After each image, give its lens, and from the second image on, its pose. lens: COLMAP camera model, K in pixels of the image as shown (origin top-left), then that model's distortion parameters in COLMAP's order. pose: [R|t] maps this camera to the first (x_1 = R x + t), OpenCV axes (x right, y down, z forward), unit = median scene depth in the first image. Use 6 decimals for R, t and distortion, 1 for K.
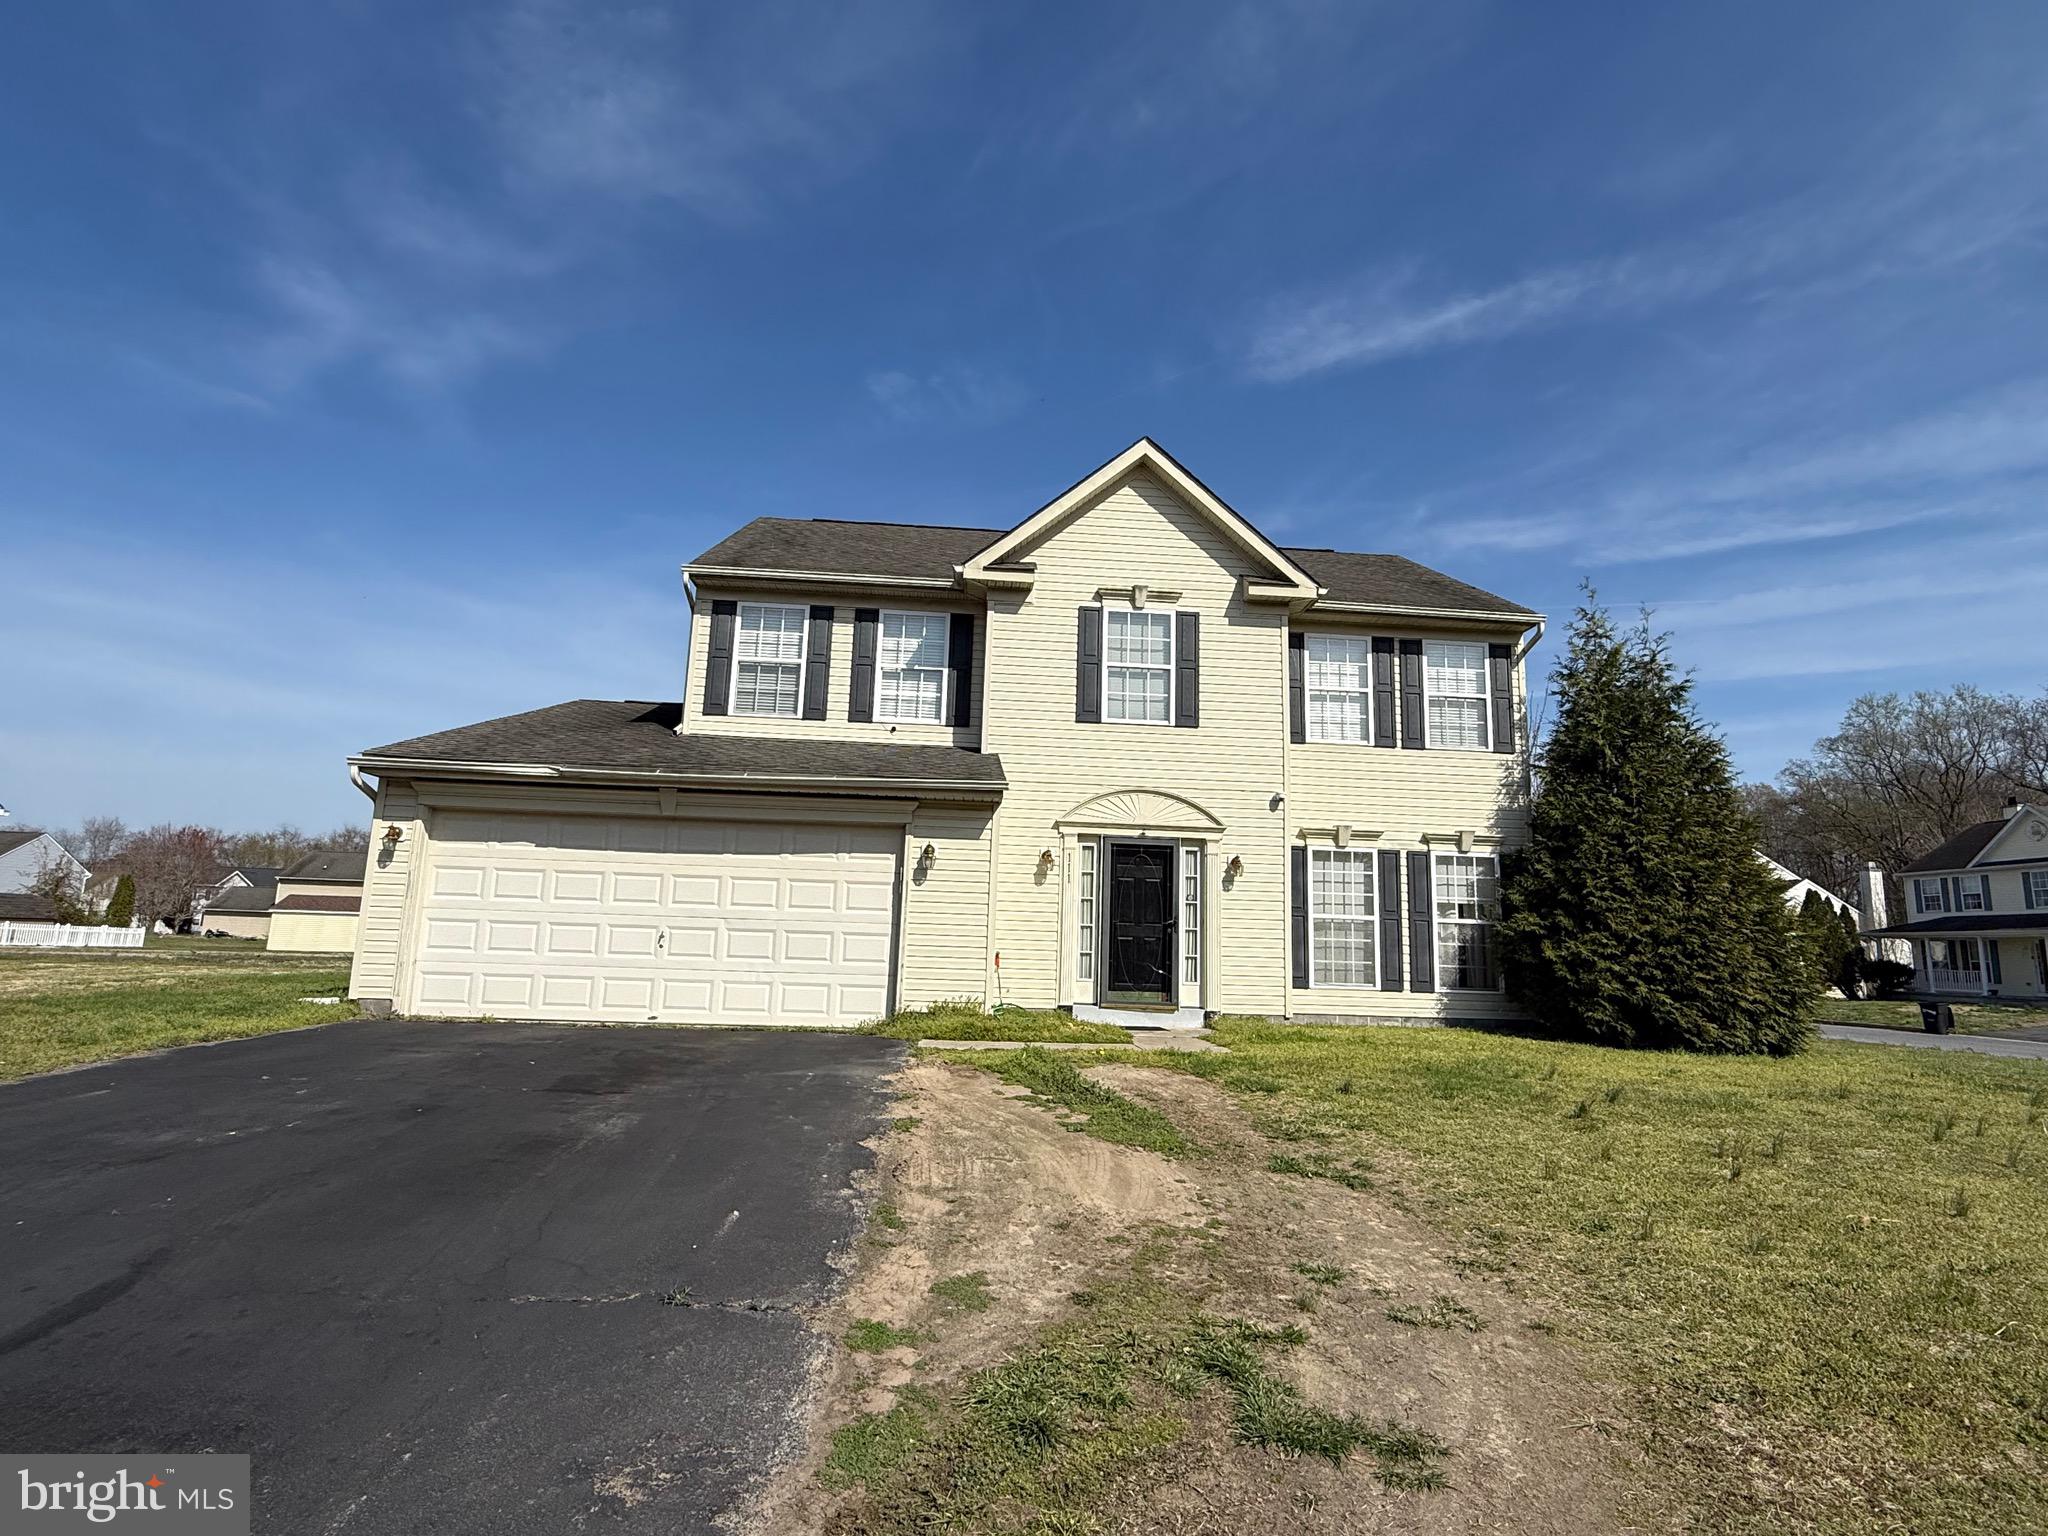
lens RADIAL K [[1039.5, 0, 1006.7], [0, 1039.5, 783.6], [0, 0, 1]] dist [0.006552, 0.001716]
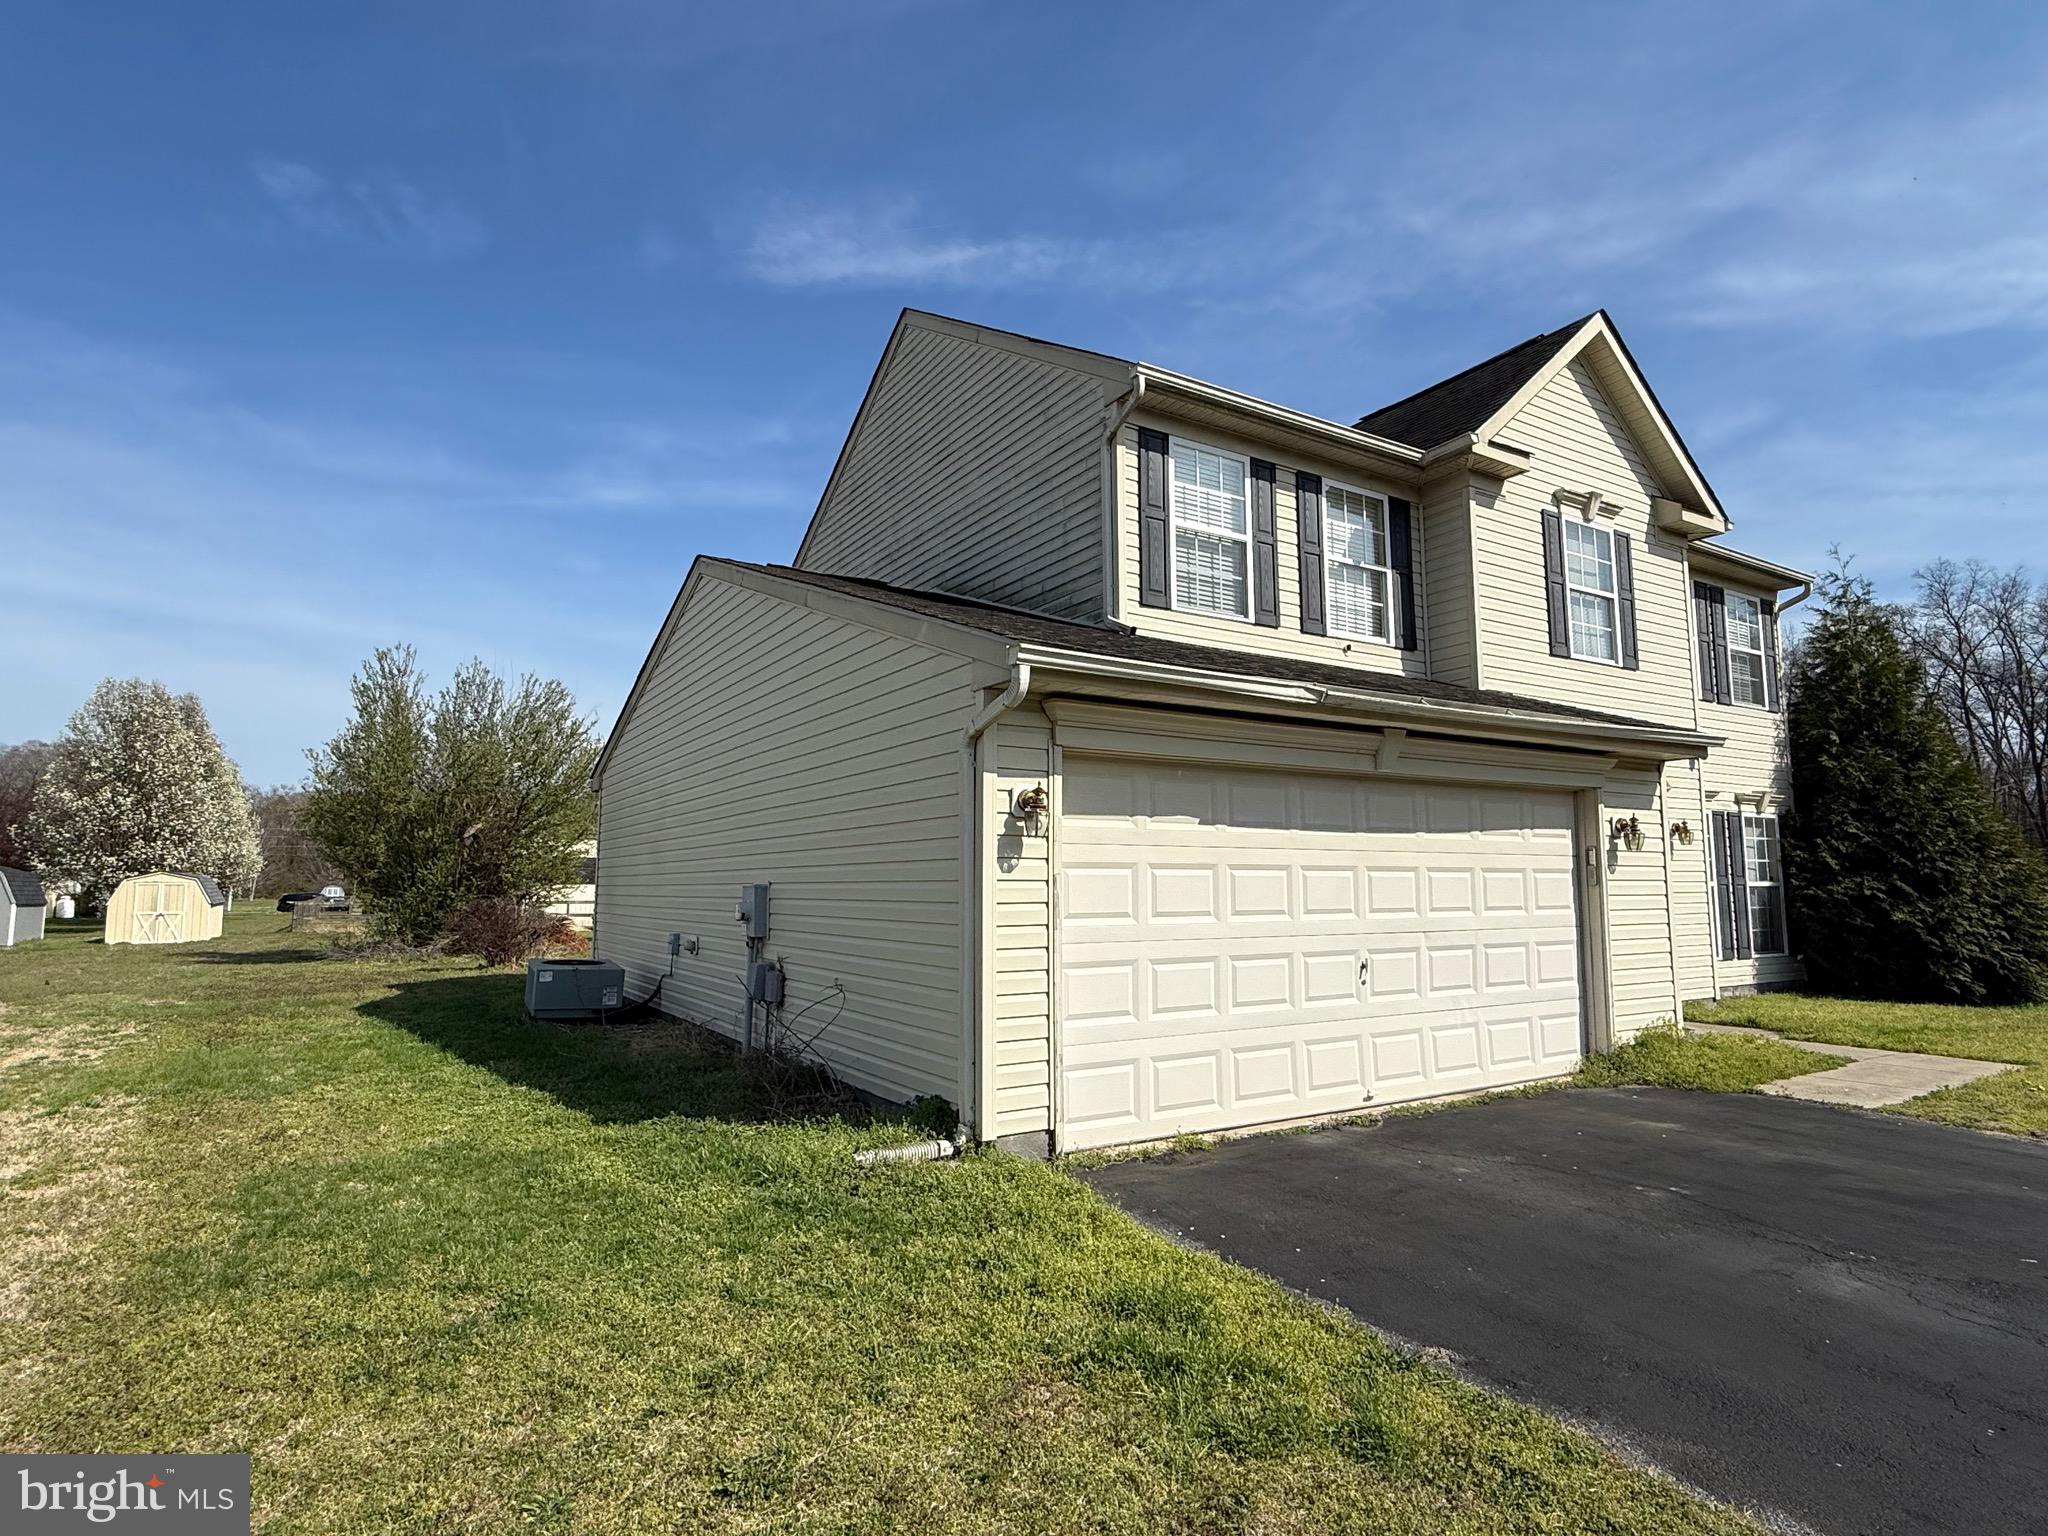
lens RADIAL K [[1076.0, 0, 1004.1], [0, 1076.0, 781.1], [0, 0, 1]] dist [-0.000929, 0.002752]
pose [[0.887754, 0.010150, 0.460206, -0.671693], [-0.041332, 0.997476, 0.057731, 0.006812], [-0.458459, -0.070272, 0.885933, 0.442046]]
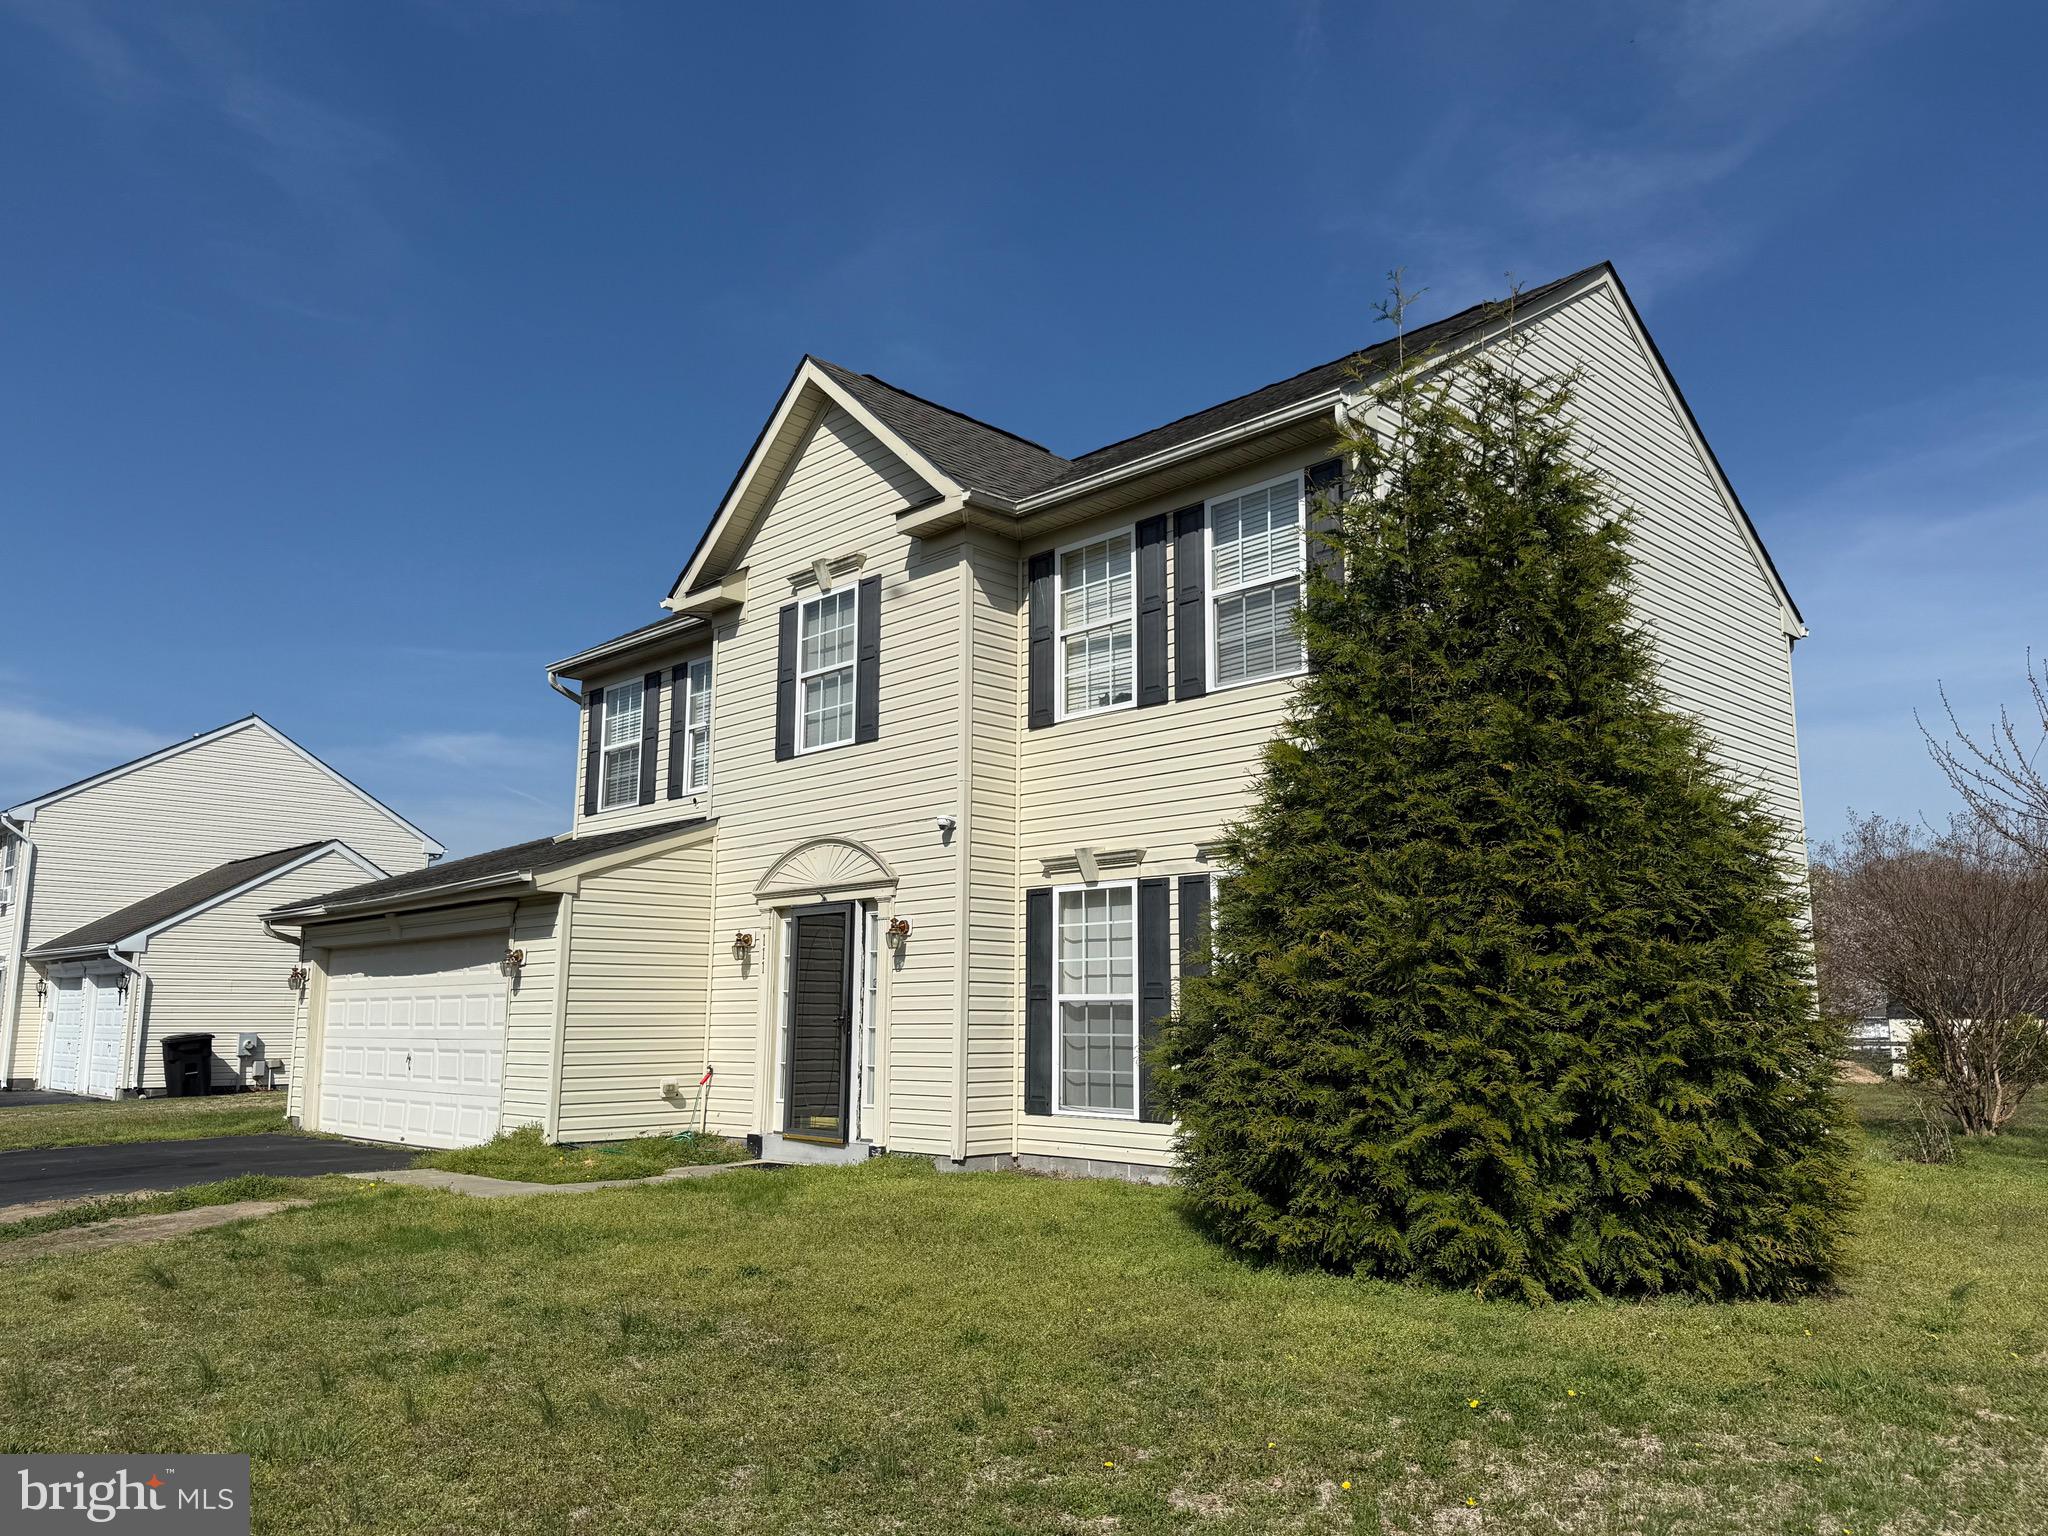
lens RADIAL K [[1507.3, 0, 987.4], [0, 1507.3, 801.1], [0, 0, 1]] dist [0.090724, -0.006798]
pose [[0.636406, -0.145428, -0.757521, 0.982041], [0.140251, 0.987512, -0.071755, 0.069834], [0.758496, -0.060578, 0.648856, 0.385890]]
